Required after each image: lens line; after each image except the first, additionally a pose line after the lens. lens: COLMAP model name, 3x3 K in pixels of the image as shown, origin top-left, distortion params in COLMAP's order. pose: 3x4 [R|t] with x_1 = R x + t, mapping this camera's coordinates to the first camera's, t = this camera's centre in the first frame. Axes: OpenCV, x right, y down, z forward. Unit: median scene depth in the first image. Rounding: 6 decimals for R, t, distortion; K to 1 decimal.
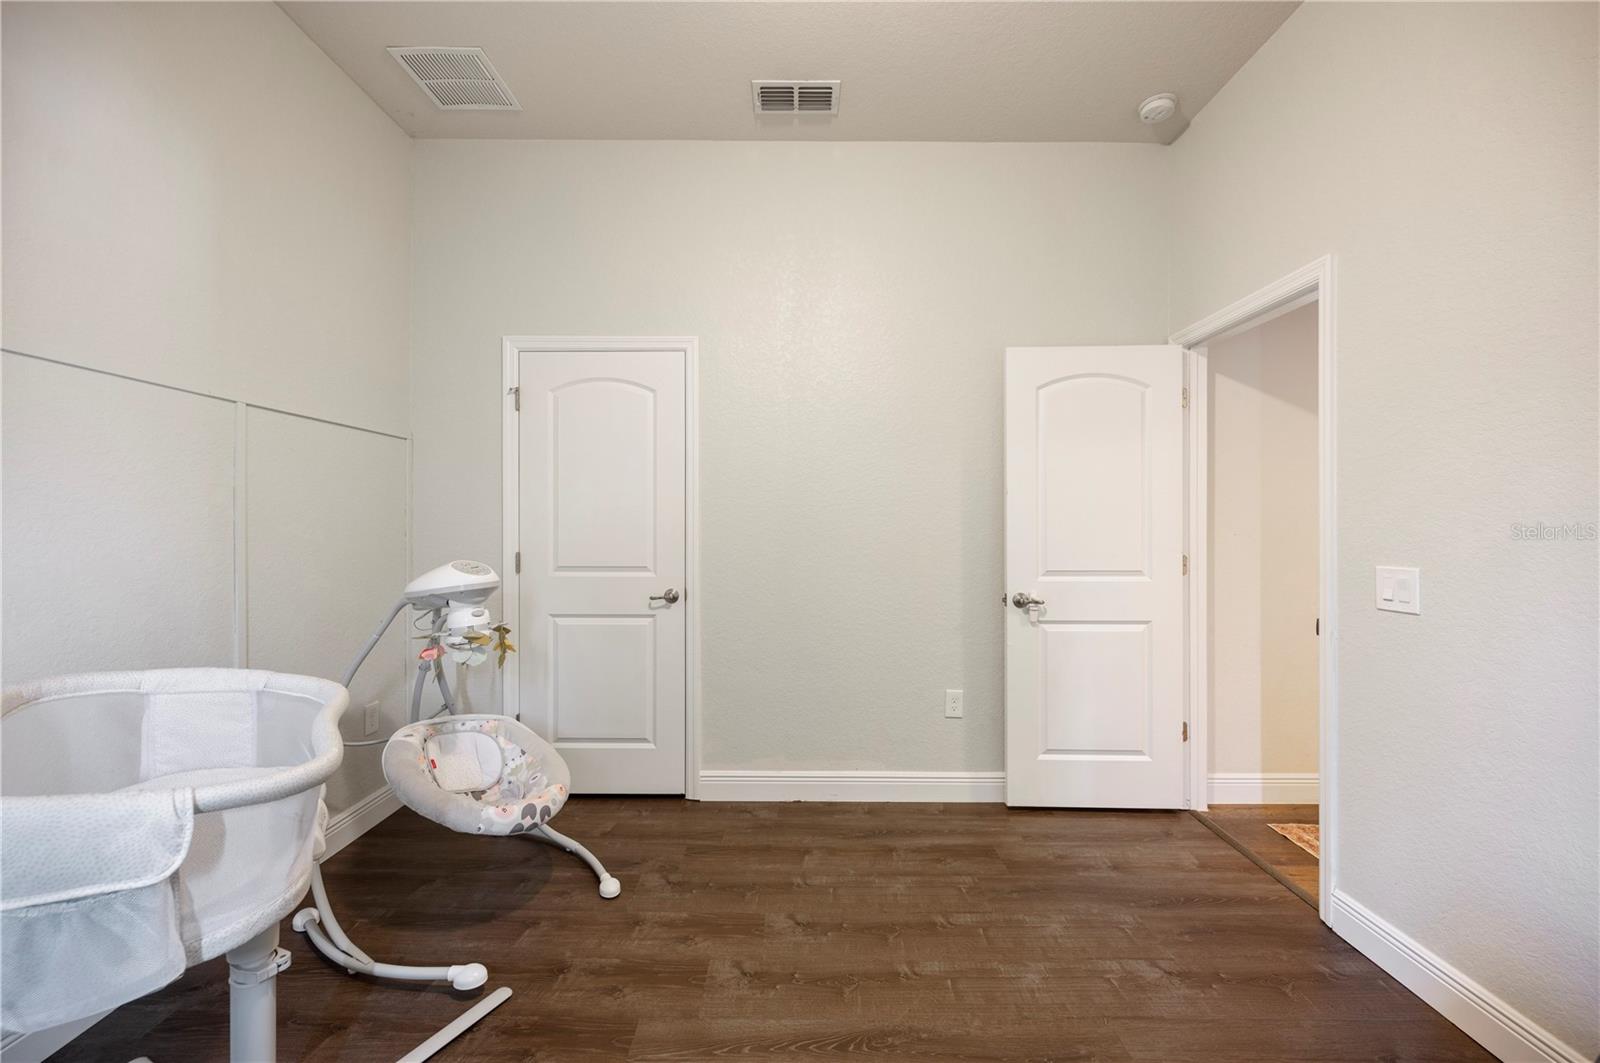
lens RADIAL K [[637.1, 0, 803.6], [0, 637.1, 524.1], [0, 0, 1]] dist [-0.001540, -0.000313]
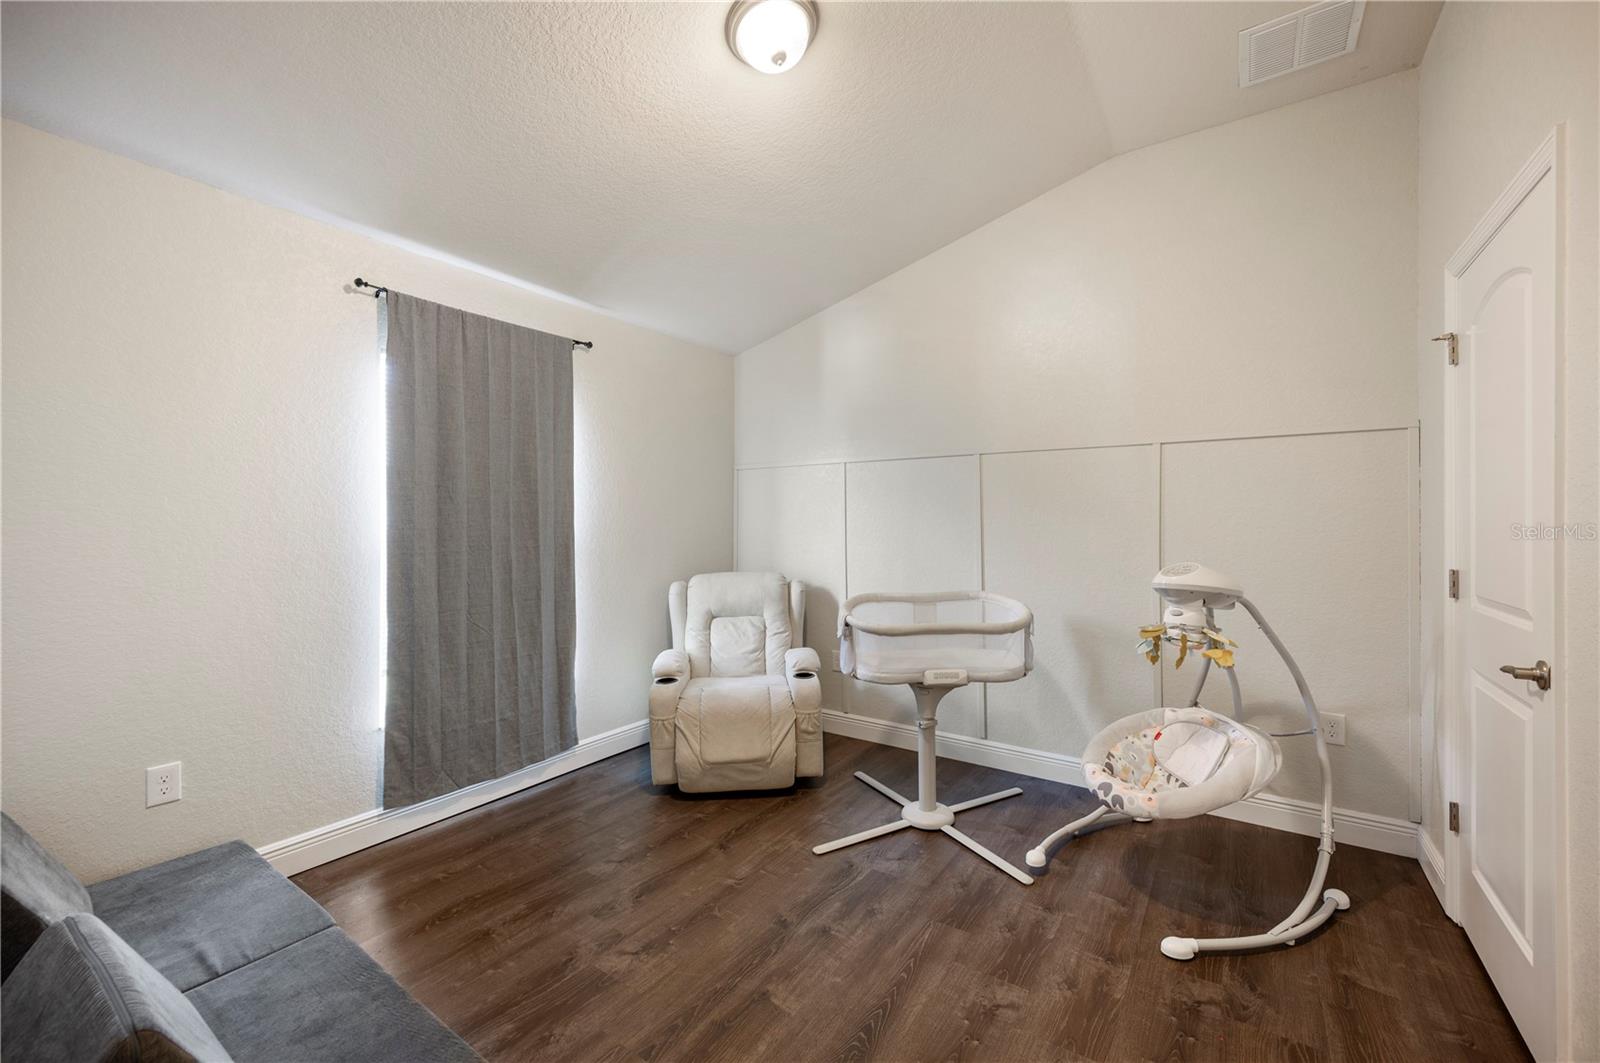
lens RADIAL K [[637.1, 0, 803.6], [0, 637.1, 524.1], [0, 0, 1]] dist [-0.001540, -0.000313]
pose [[-0.571151, -0.005360, -0.820828, 0.795338], [-0.000389, 0.999980, -0.006260, -0.002320], [0.820845, -0.003256, -0.571142, 1.223659]]
